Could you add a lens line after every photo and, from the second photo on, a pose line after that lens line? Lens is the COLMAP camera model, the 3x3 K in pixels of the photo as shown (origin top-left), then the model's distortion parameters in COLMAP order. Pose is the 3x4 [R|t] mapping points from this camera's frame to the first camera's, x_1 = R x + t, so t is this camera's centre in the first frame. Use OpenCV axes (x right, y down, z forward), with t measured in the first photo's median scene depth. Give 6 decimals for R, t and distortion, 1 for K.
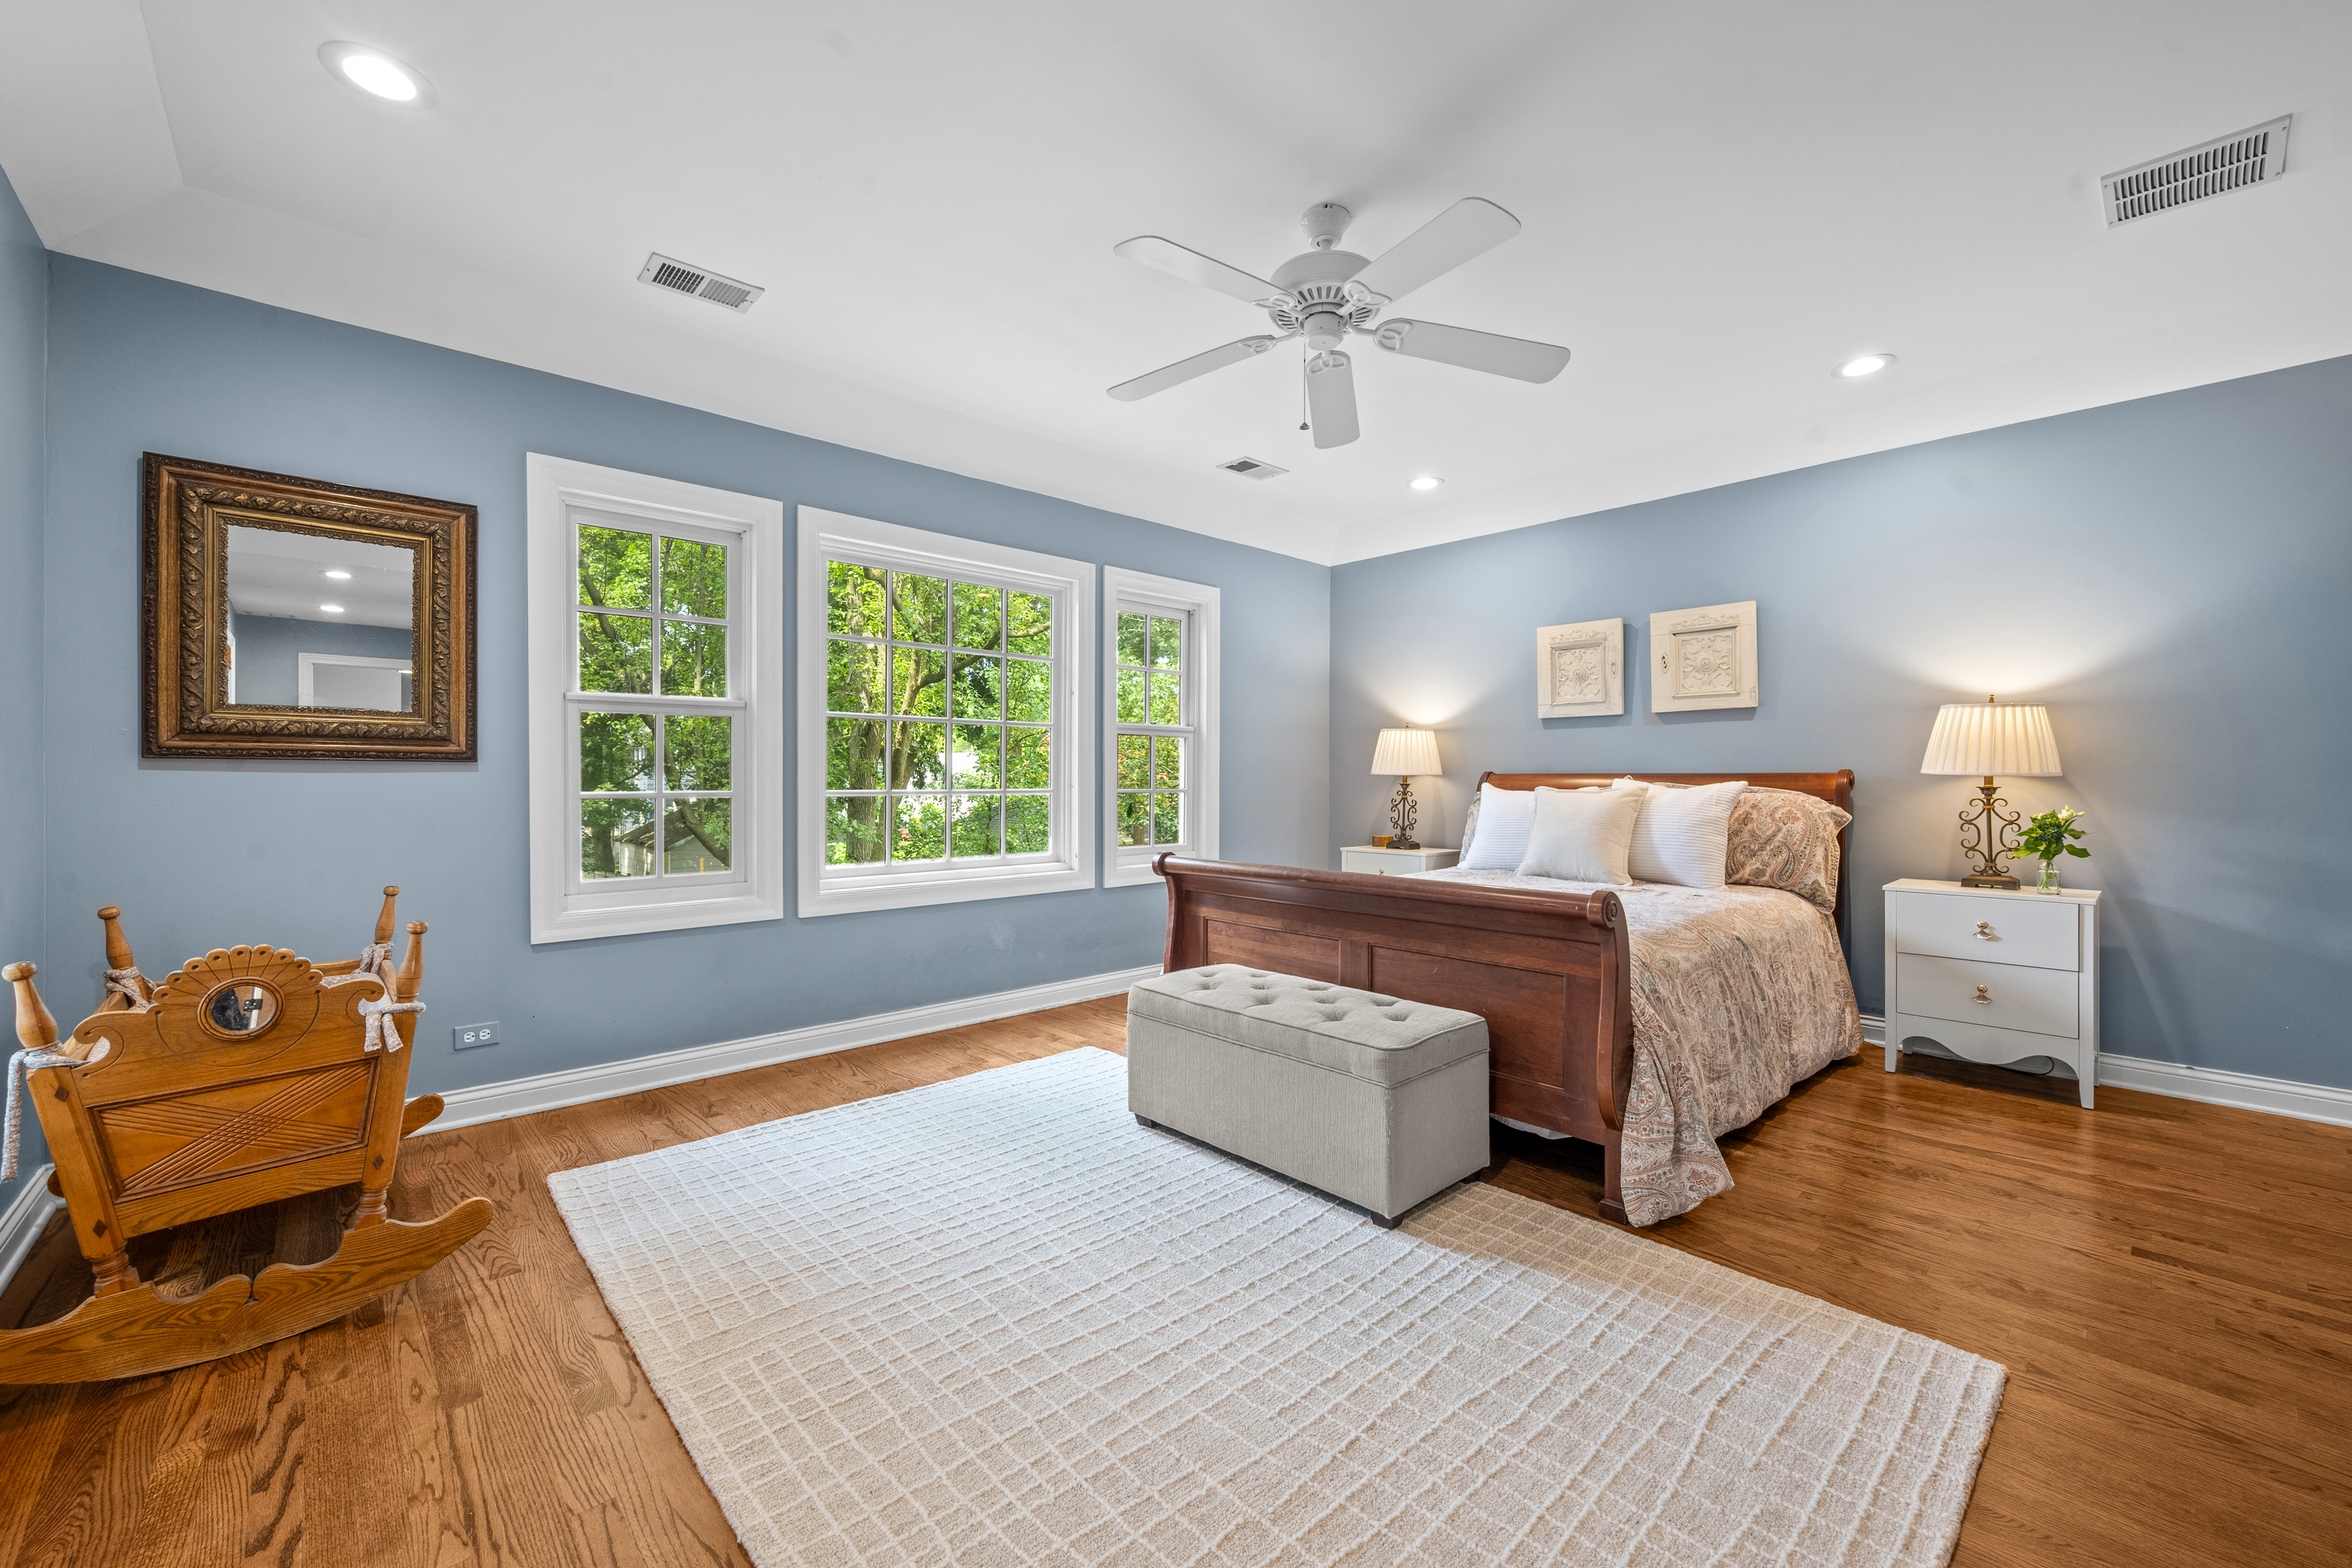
lens RADIAL K [[931.4, 0, 1183.7], [0, 931.4, 778.6], [0, 0, 1]] dist [-0.002130, 0.000317]
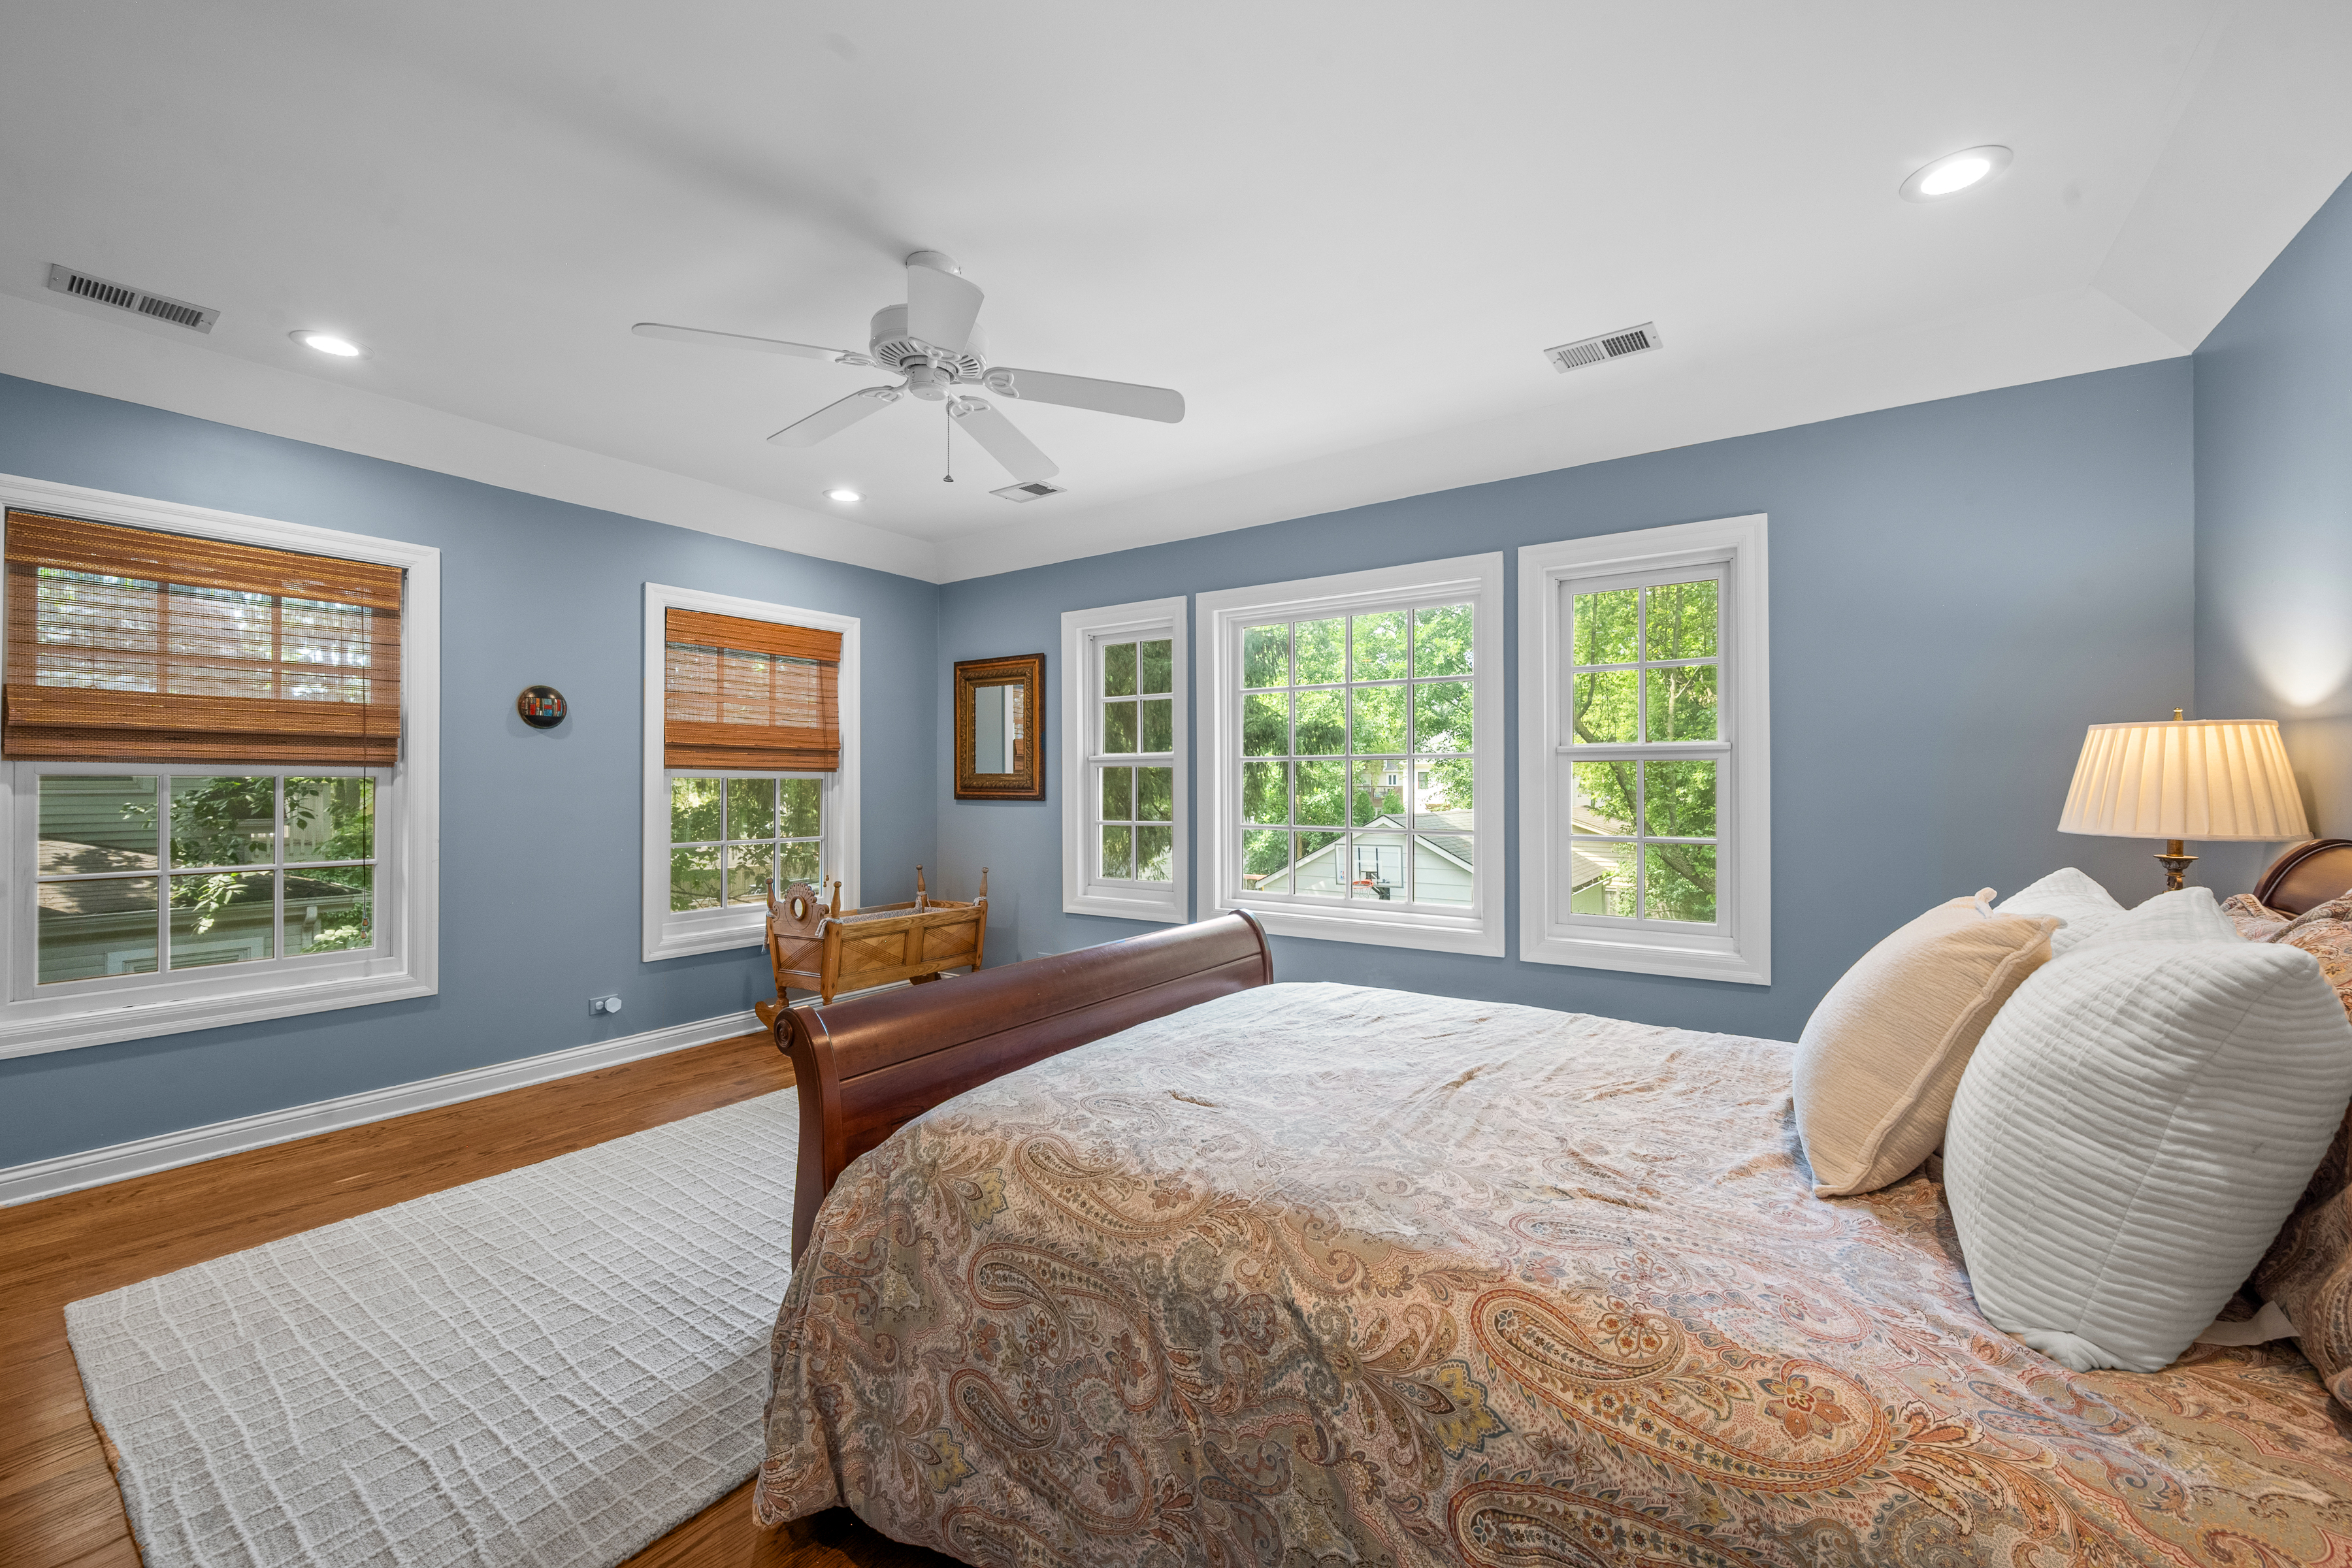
lens RADIAL K [[931.4, 0, 1180.7], [0, 931.4, 783.6], [0, 0, 1]] dist [-0.002130, 0.000317]
pose [[0.207592, 0.000873, -0.978215, 0.986017], [0.000577, 0.999999, 0.001015, -0.052361], [0.978215, -0.000775, 0.207591, 0.892078]]
